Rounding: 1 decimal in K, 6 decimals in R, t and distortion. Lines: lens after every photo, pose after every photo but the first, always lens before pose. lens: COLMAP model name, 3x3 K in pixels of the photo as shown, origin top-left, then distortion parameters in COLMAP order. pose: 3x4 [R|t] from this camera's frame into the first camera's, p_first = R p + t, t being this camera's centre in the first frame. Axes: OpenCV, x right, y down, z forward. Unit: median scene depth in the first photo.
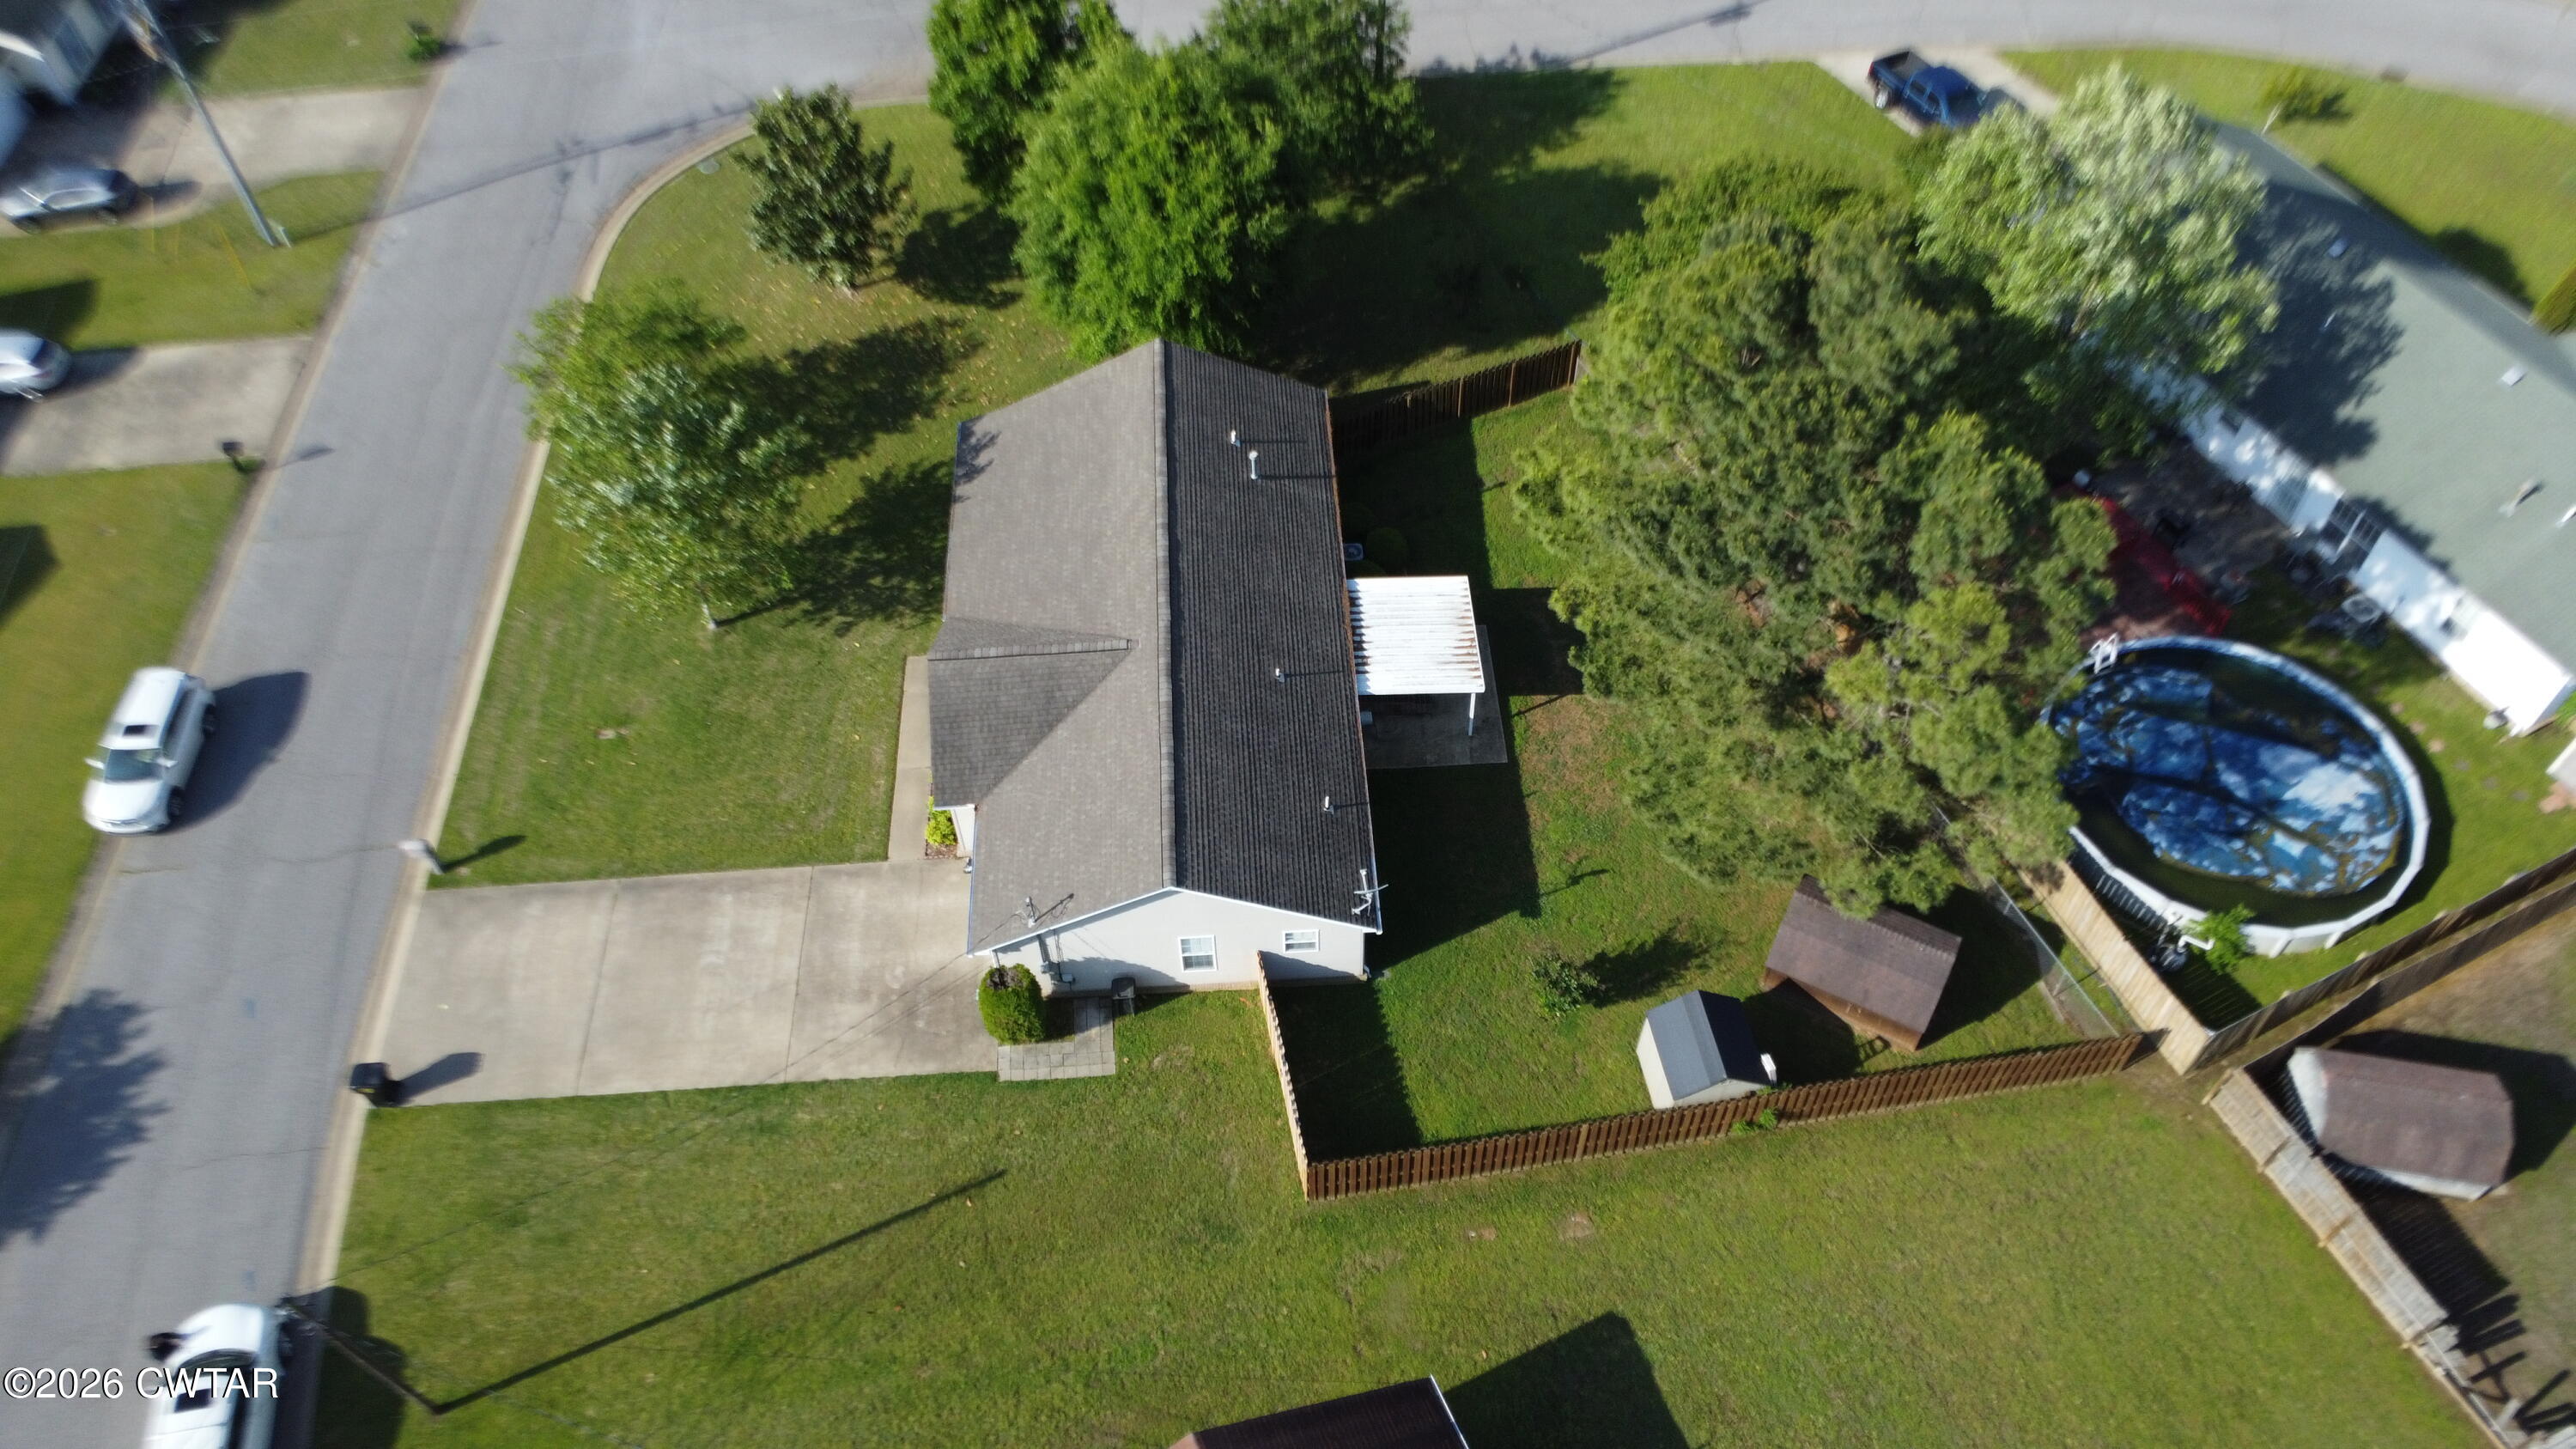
lens RADIAL K [[1885.0, 0, 1271.2], [0, 1885.0, 716.9], [0, 0, 1]] dist [-0.040114, 0.019252]
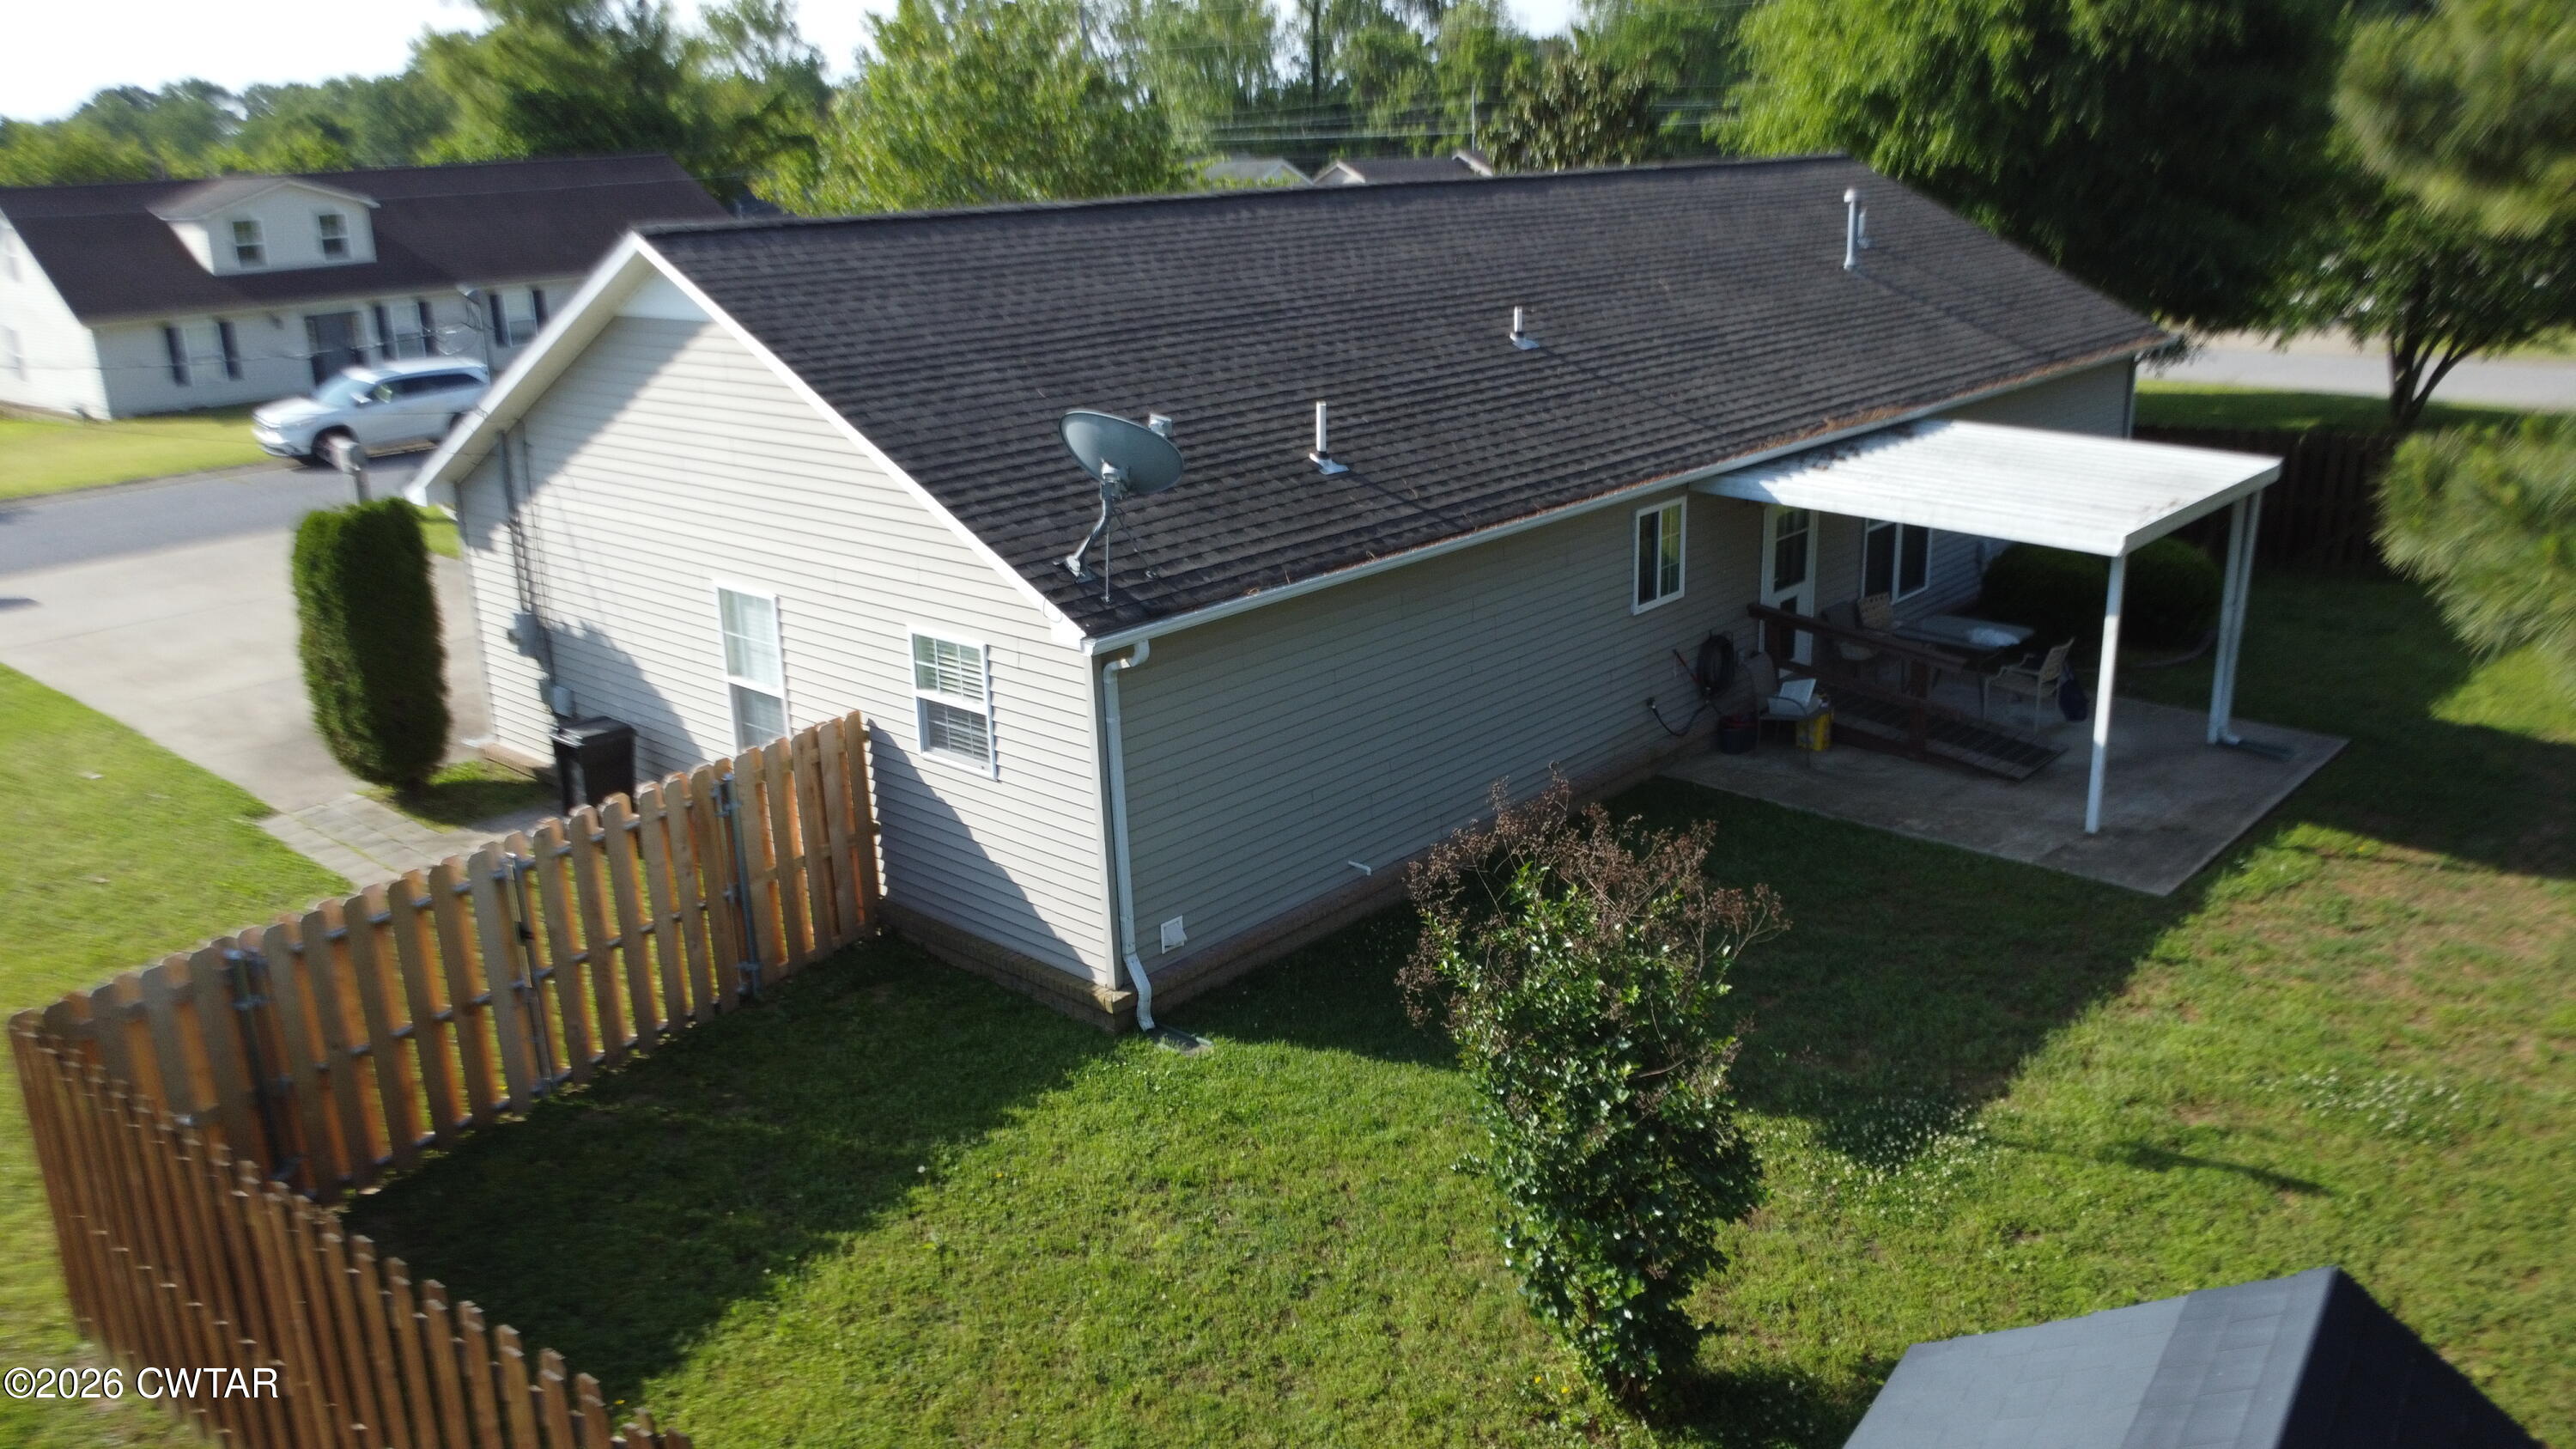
lens RADIAL K [[1885.0, 0, 1285.3], [0, 1885.0, 717.9], [0, 0, 1]] dist [-0.040114, 0.019252]
pose [[0.703237, 0.206664, -0.680256, 0.225736], [-0.542041, 0.775002, -0.324905, 0.170951], [0.460054, 0.597212, 0.657030, 0.771865]]
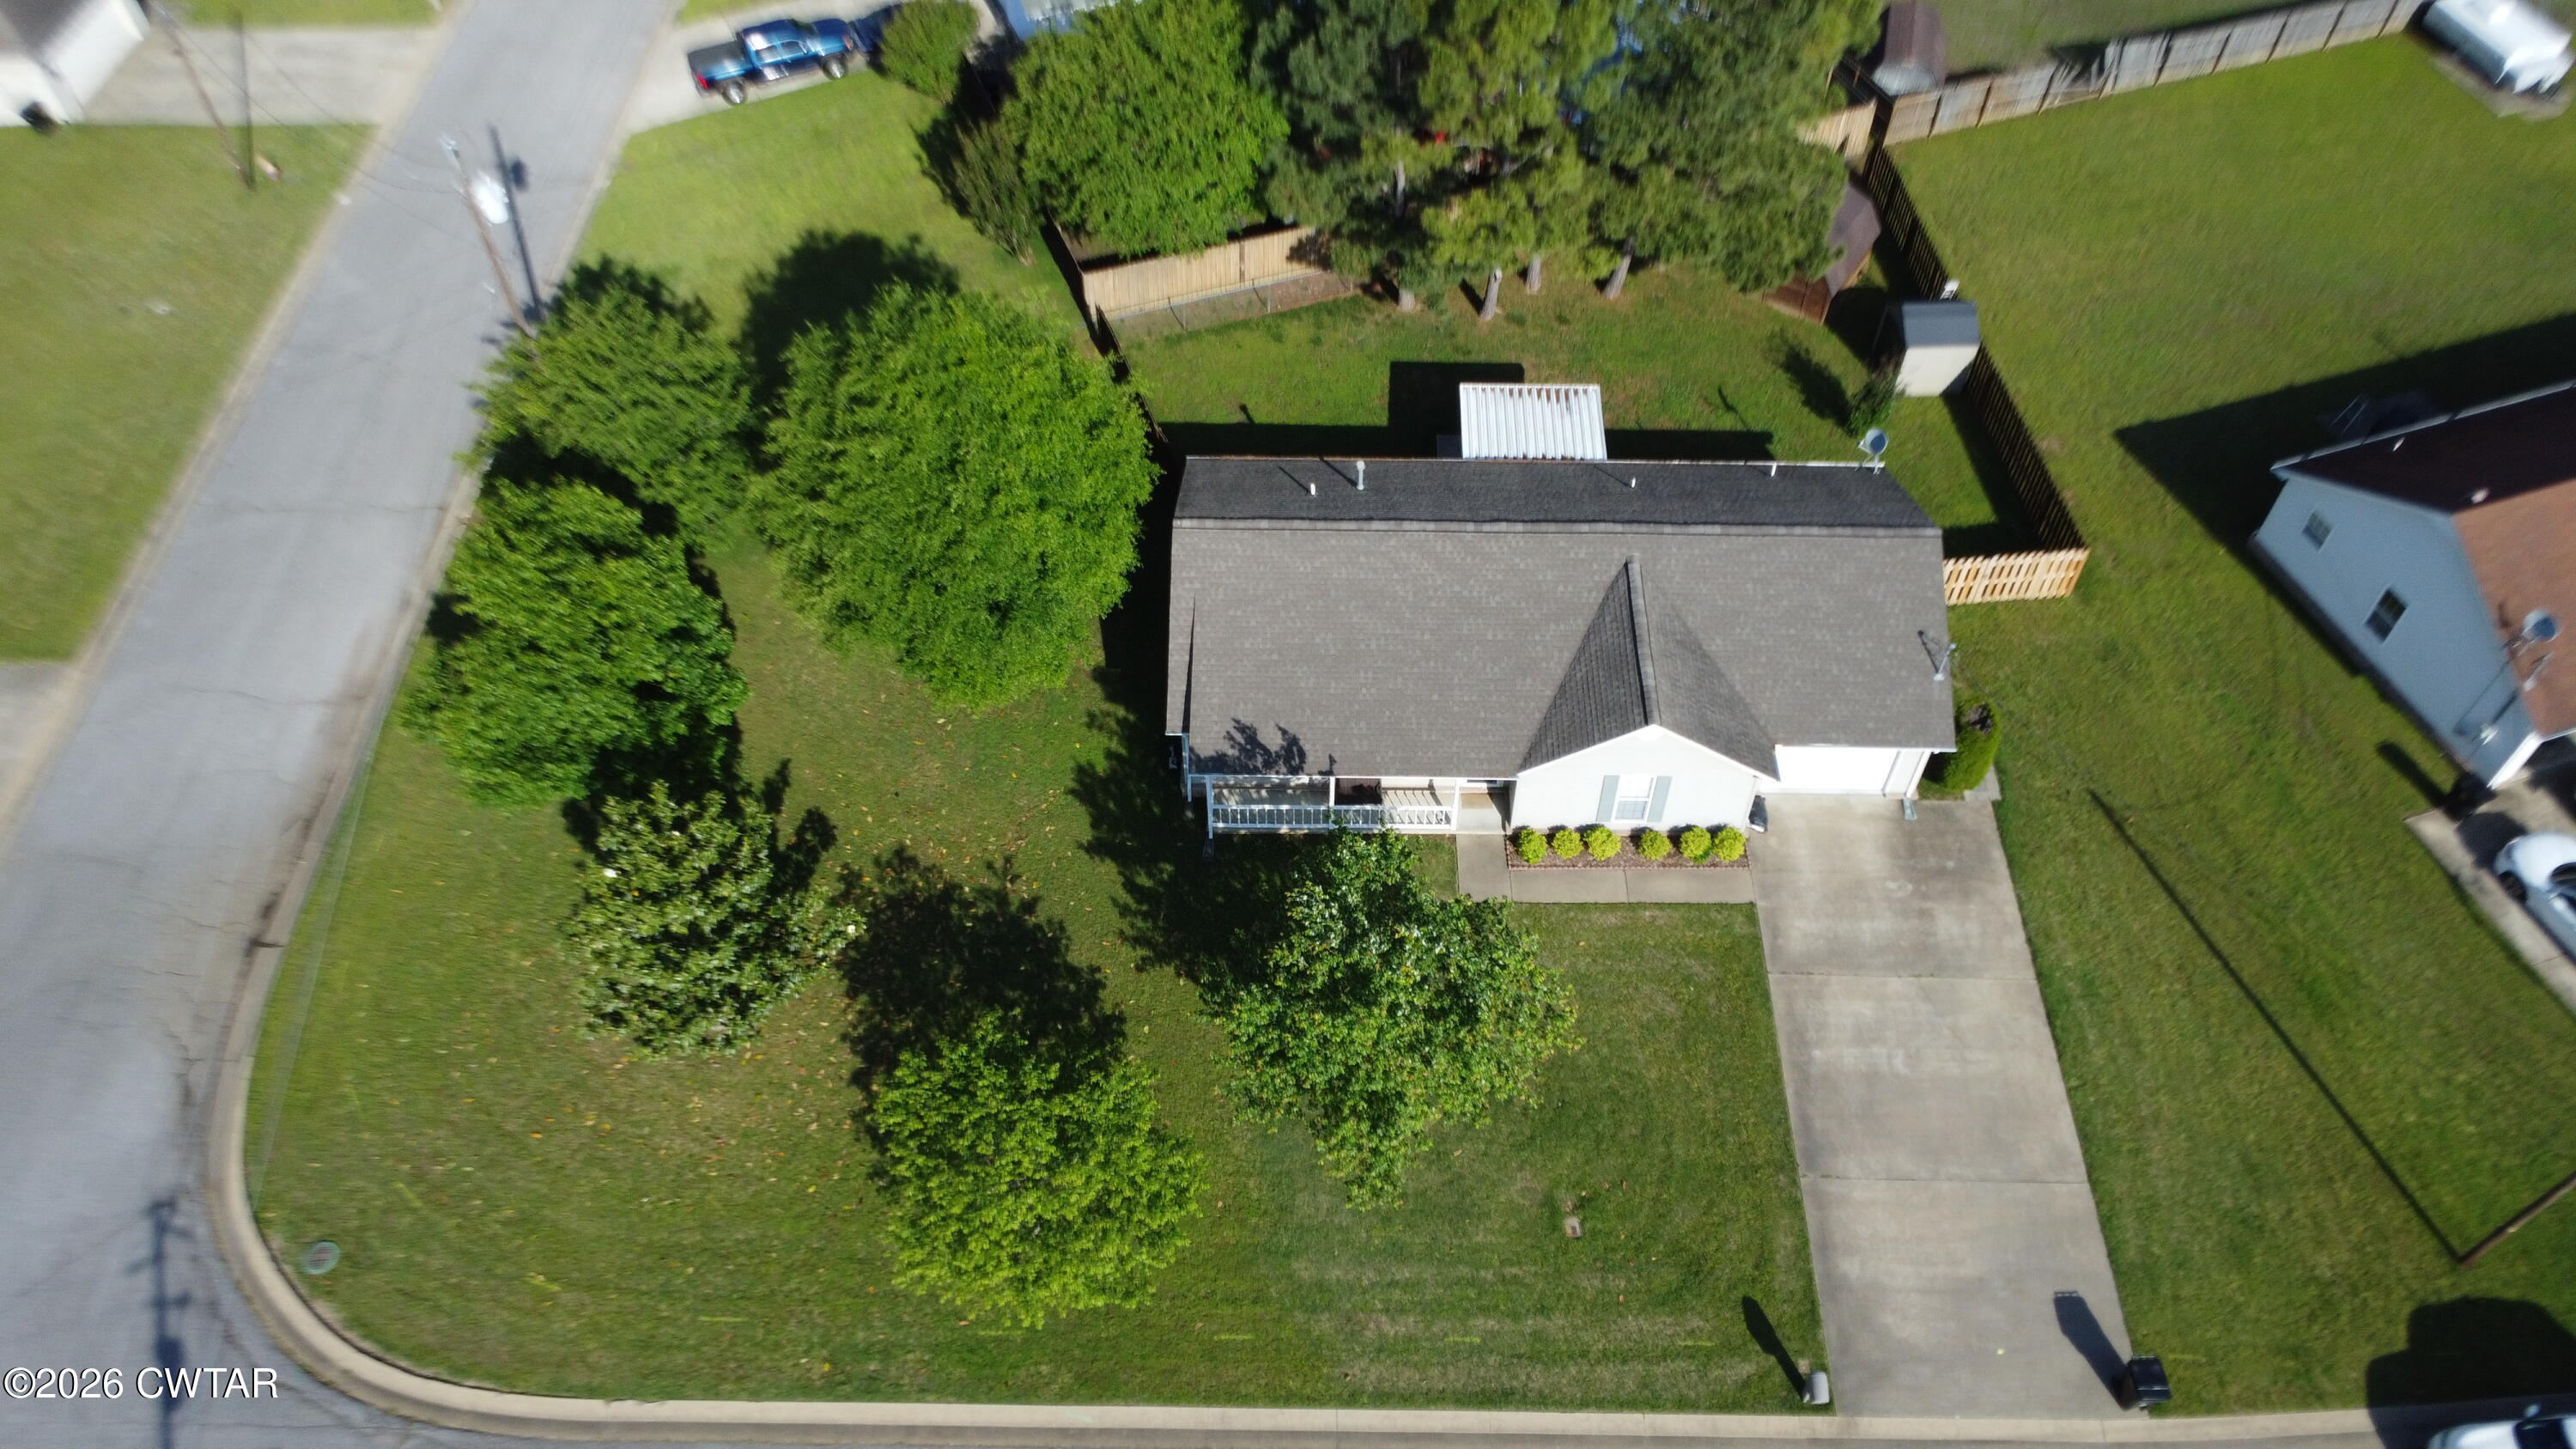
lens RADIAL K [[1885.0, 0, 1289.6], [0, 1885.0, 709.4], [0, 0, 1]] dist [-0.040114, 0.019252]
pose [[0.076132, -0.760053, 0.645386, -0.745805], [0.786358, 0.443736, 0.429814, -0.541303], [-0.613062, 0.474781, 0.631456, 0.516738]]
